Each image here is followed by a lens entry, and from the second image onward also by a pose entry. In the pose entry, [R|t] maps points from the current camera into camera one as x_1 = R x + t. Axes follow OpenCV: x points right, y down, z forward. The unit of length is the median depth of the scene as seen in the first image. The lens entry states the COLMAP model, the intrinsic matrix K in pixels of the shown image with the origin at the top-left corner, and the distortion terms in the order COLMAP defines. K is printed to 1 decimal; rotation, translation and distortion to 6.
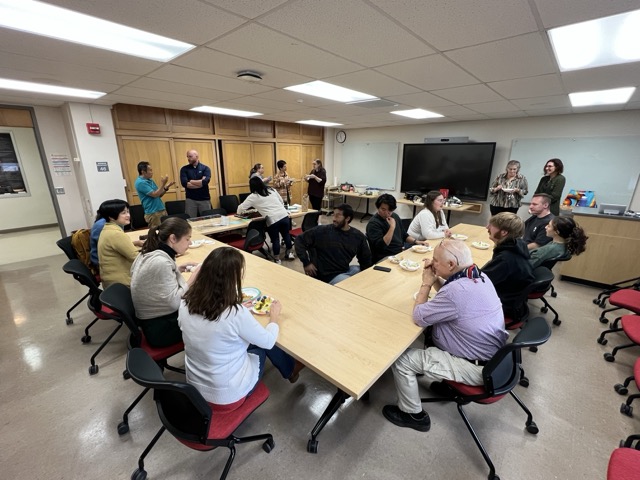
lens RADIAL K [[282.9, 0, 322.3], [0, 282.9, 239.4], [0, 0, 1]] dist [-0.001654, -0.000184]
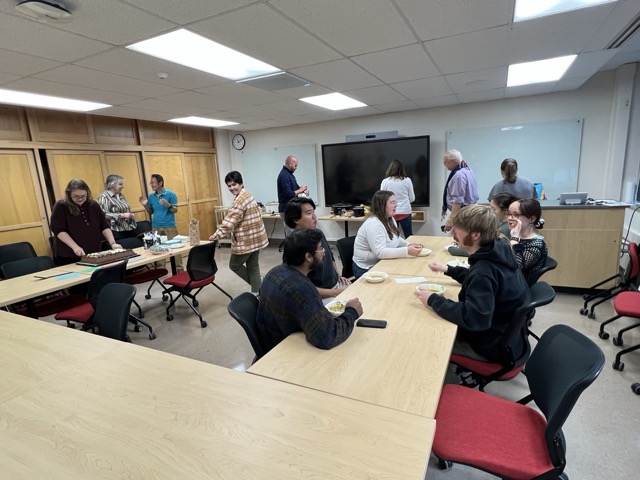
lens RADIAL K [[350.6, 0, 322.0], [0, 350.6, 239.2], [0, 0, 1]] dist [0.015553, -0.001313]
pose [[0.959517, -0.111195, 0.258774, 0.012410], [0.136847, 0.987086, -0.083271, -0.000853], [-0.246173, 0.115312, 0.962342, 0.111286]]
